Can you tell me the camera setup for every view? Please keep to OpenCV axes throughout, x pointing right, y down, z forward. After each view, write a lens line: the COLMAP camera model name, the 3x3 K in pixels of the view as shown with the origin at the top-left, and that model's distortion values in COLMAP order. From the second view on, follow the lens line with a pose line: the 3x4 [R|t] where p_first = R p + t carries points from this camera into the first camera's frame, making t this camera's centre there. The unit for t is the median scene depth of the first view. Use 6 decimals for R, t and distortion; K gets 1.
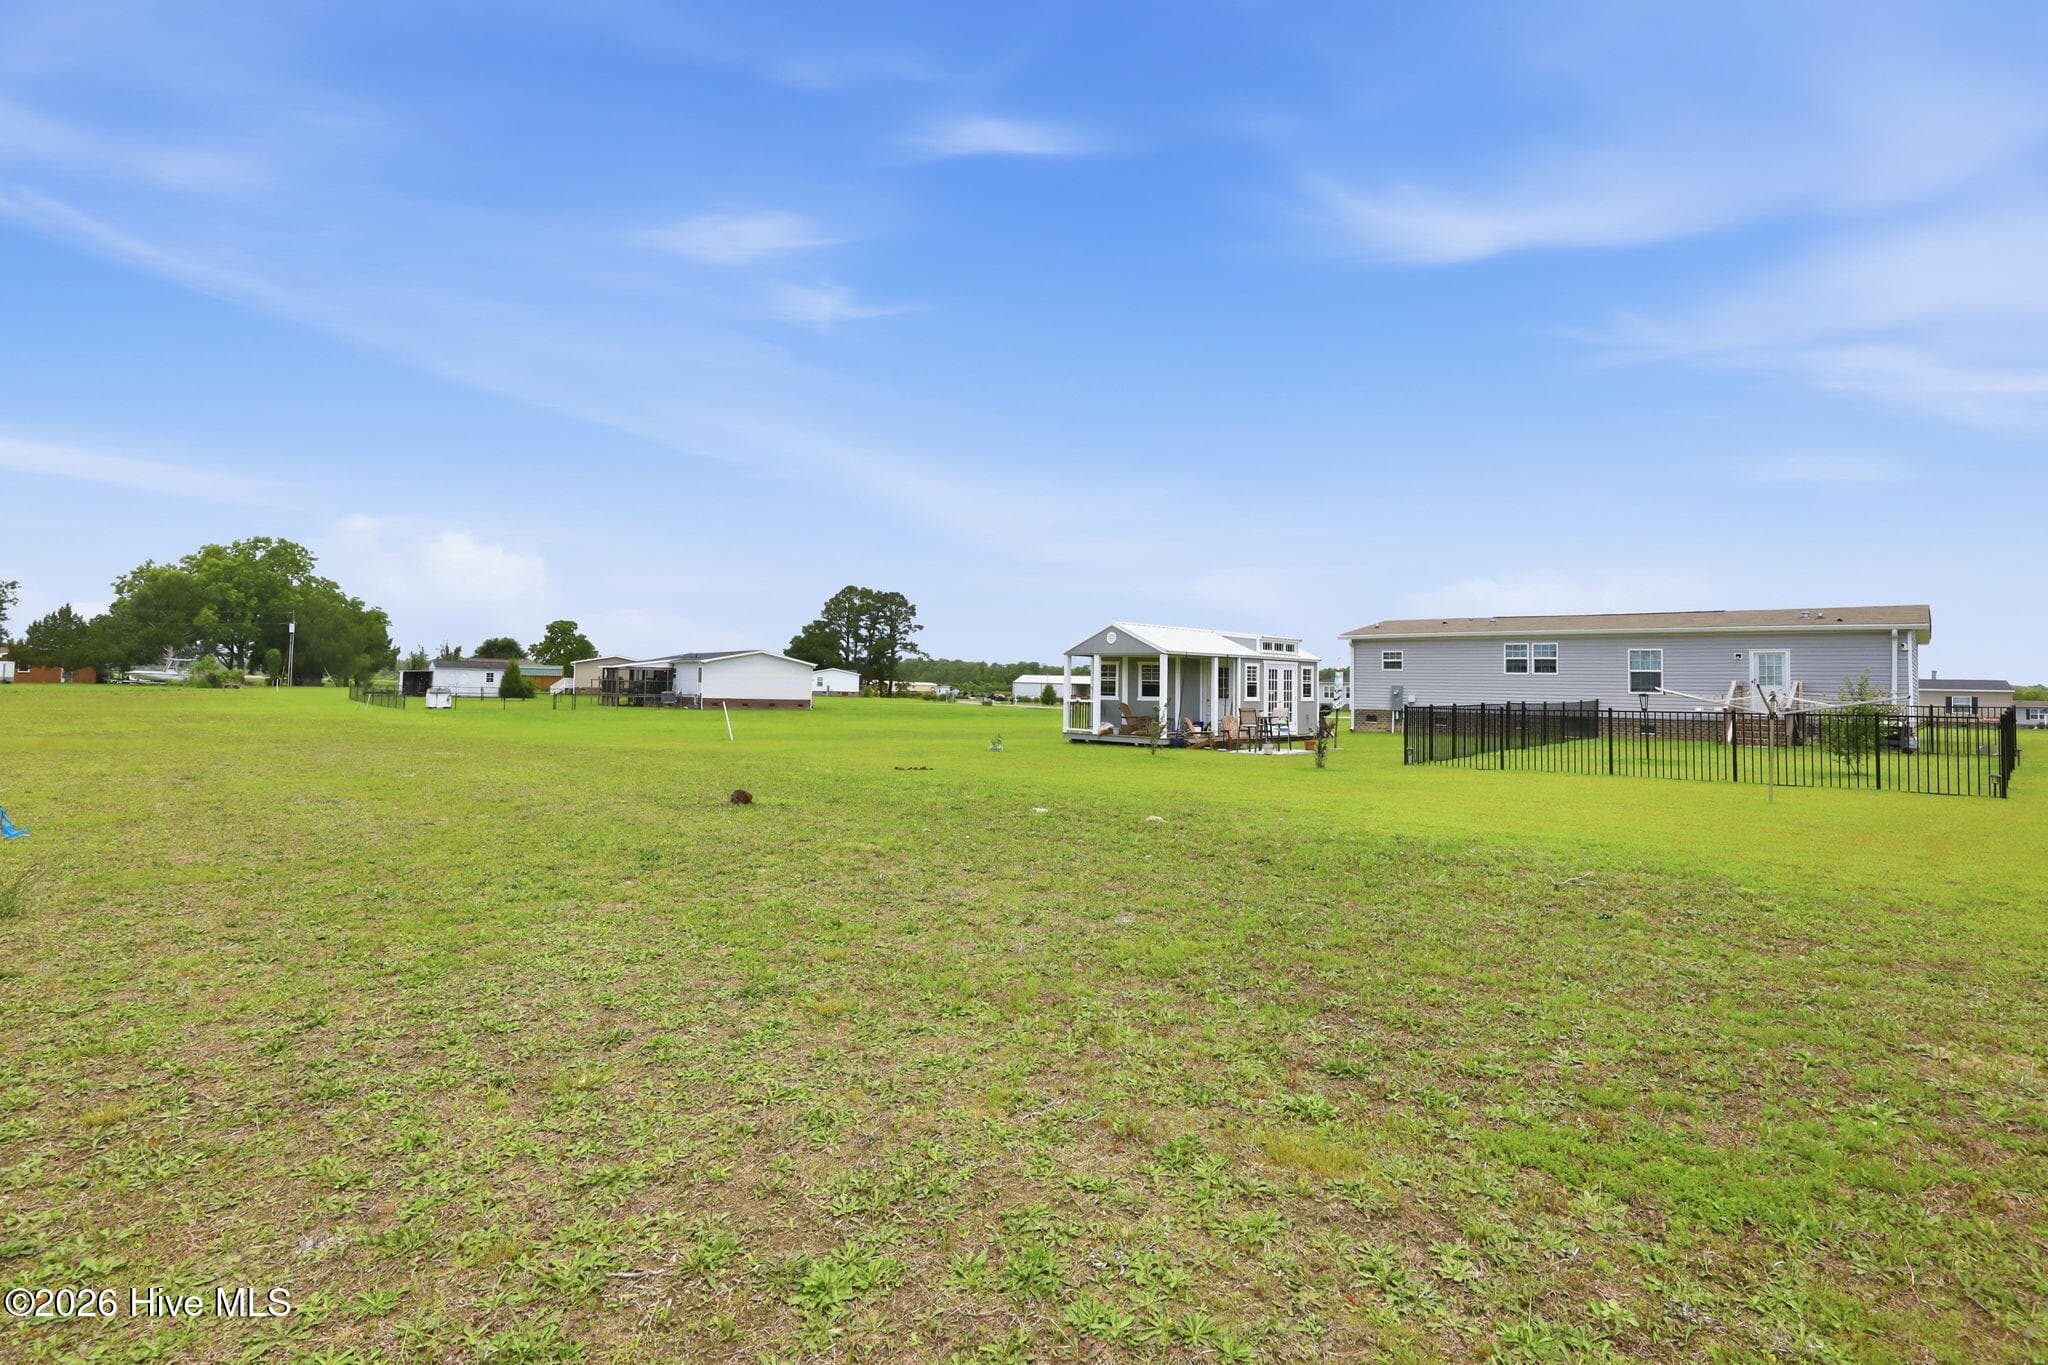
lens RADIAL K [[993.8, 0, 1030.8], [0, 993.8, 666.3], [0, 0, 1]] dist [0.001461, 0.000164]
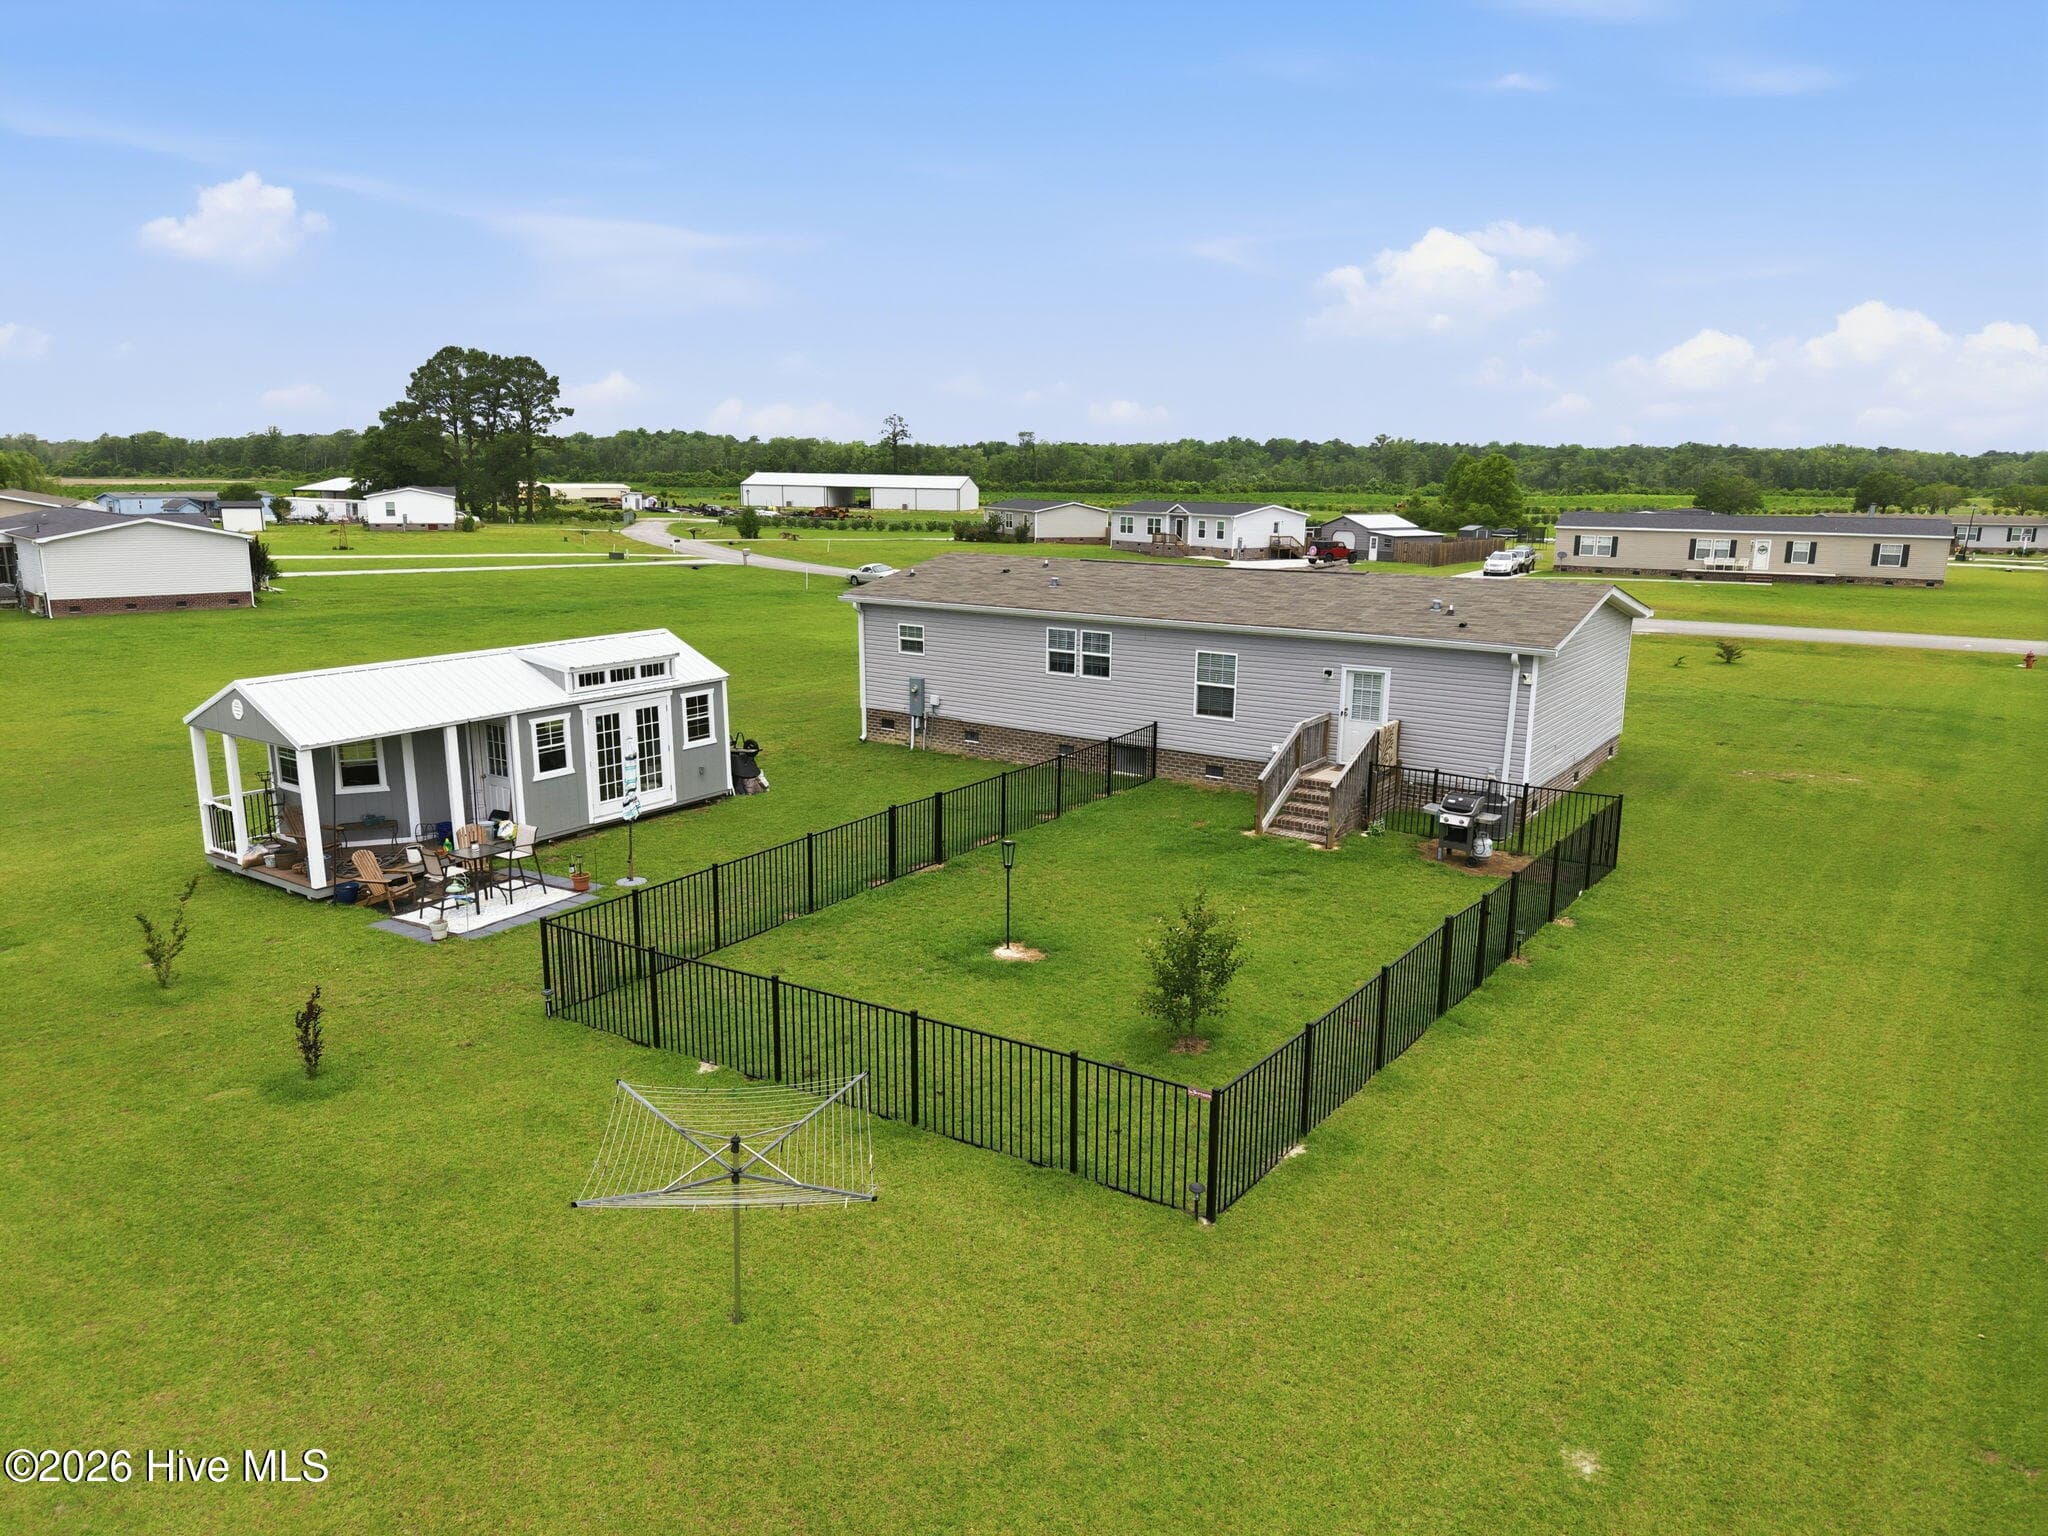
lens RADIAL K [[1363.3, 0, 1024.0], [0, 1363.3, 768.0], [0, 0, 1]] dist [0.043084, -0.053537]
pose [[0.989752, -0.040976, 0.136789, 0.344912], [0.007416, 0.971400, 0.237334, -0.148103], [-0.142602, -0.233887, 0.961749, 0.129011]]
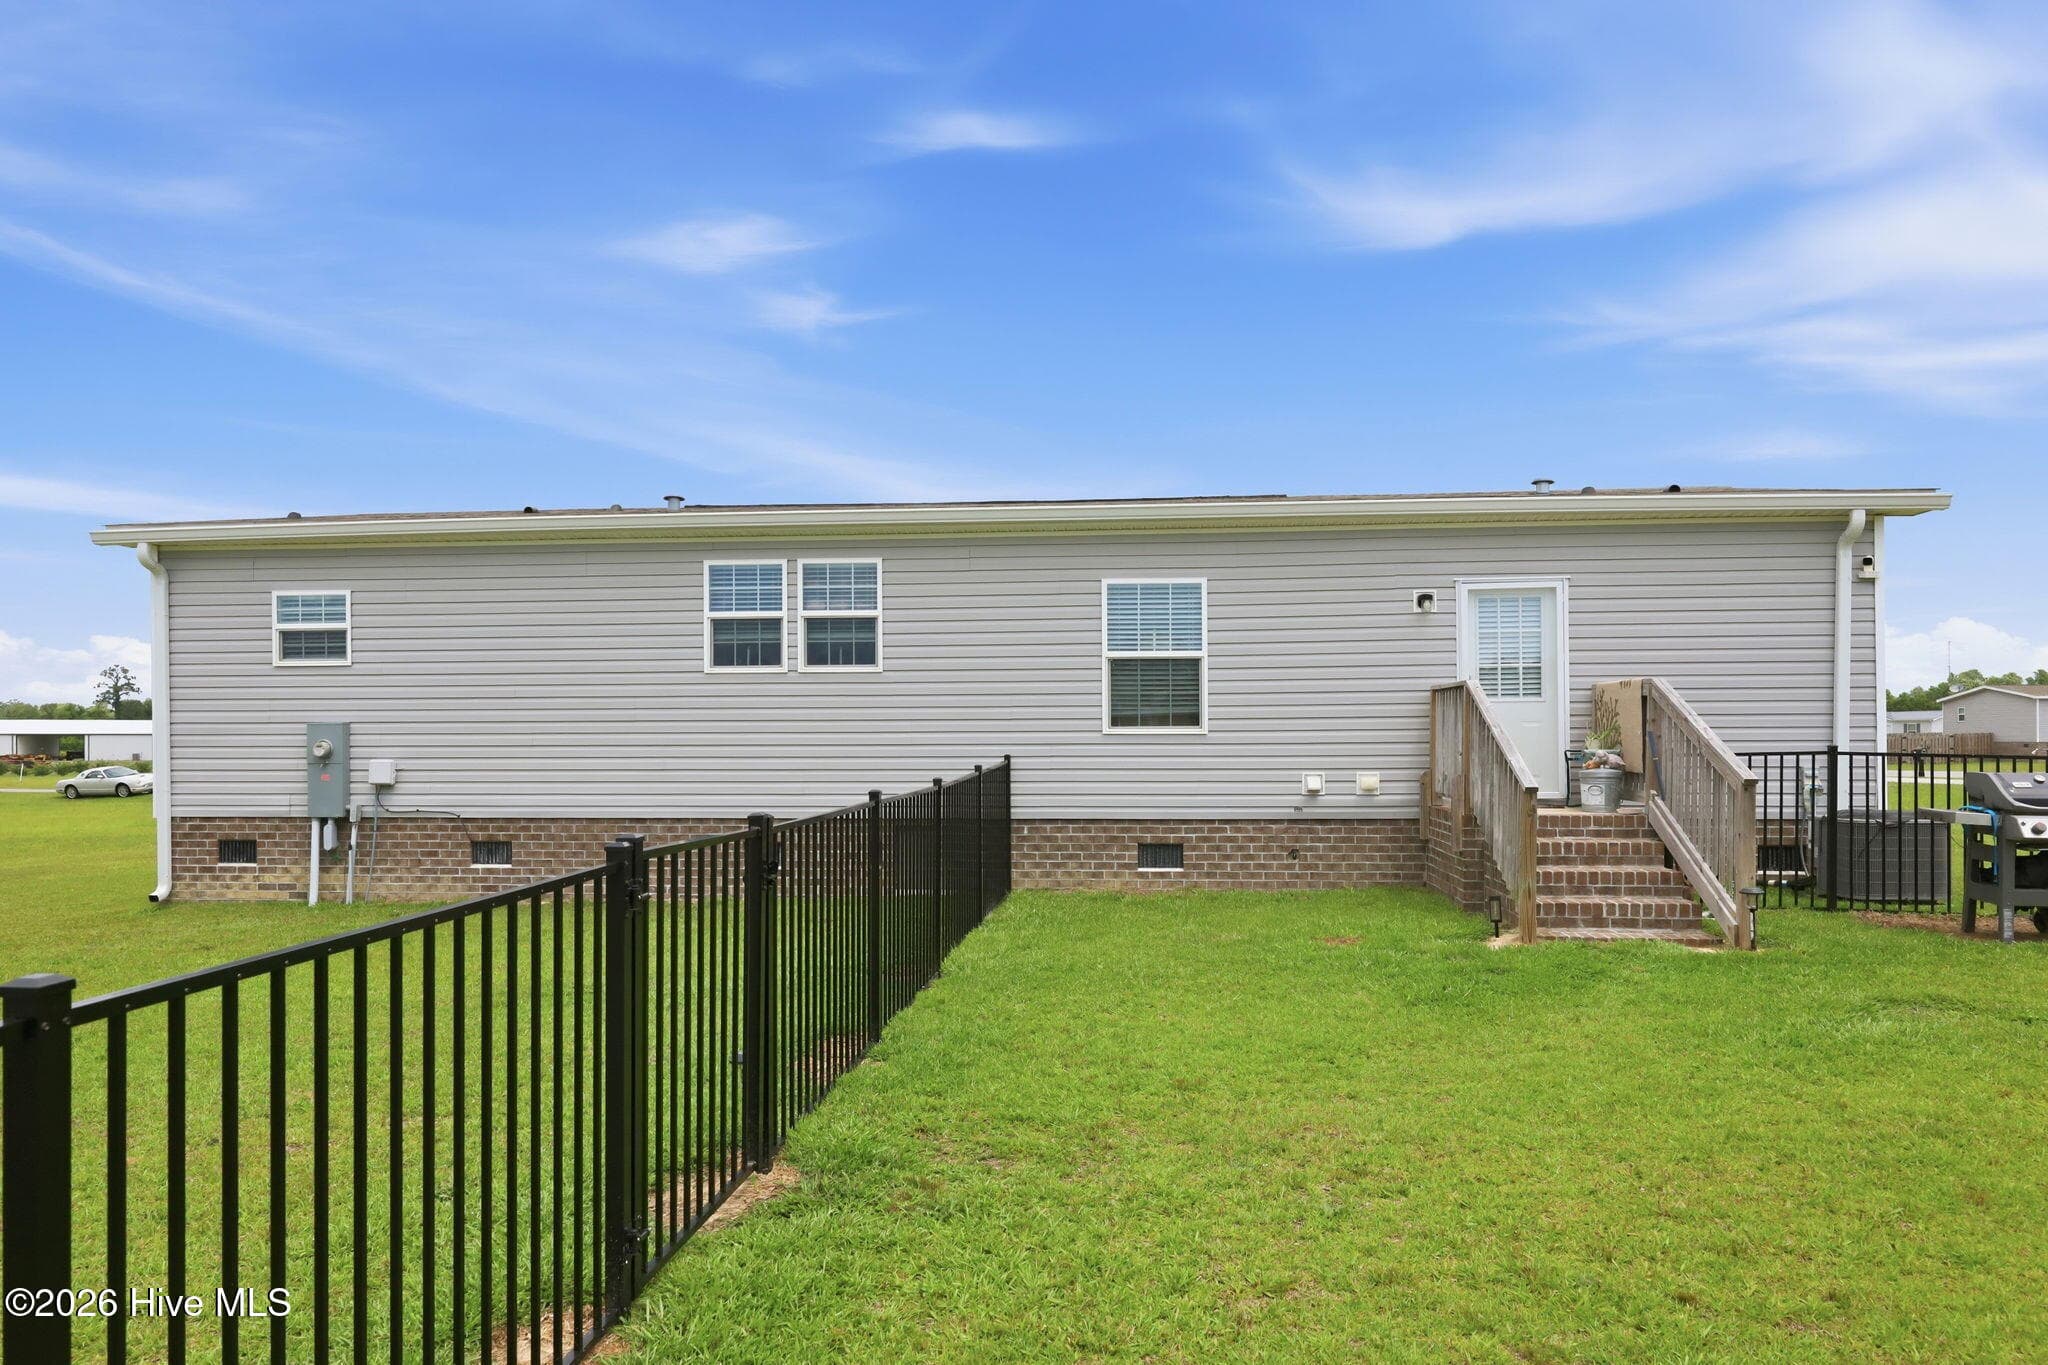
lens RADIAL K [[1340.5, 0, 1032.6], [0, 1340.5, 728.9], [0, 0, 1]] dist [0.000540, 0.000816]
pose [[0.794174, -0.018953, 0.607395, 0.331775], [0.007286, 0.999739, 0.021670, 0.016416], [-0.607647, -0.012784, 0.794104, 0.669794]]
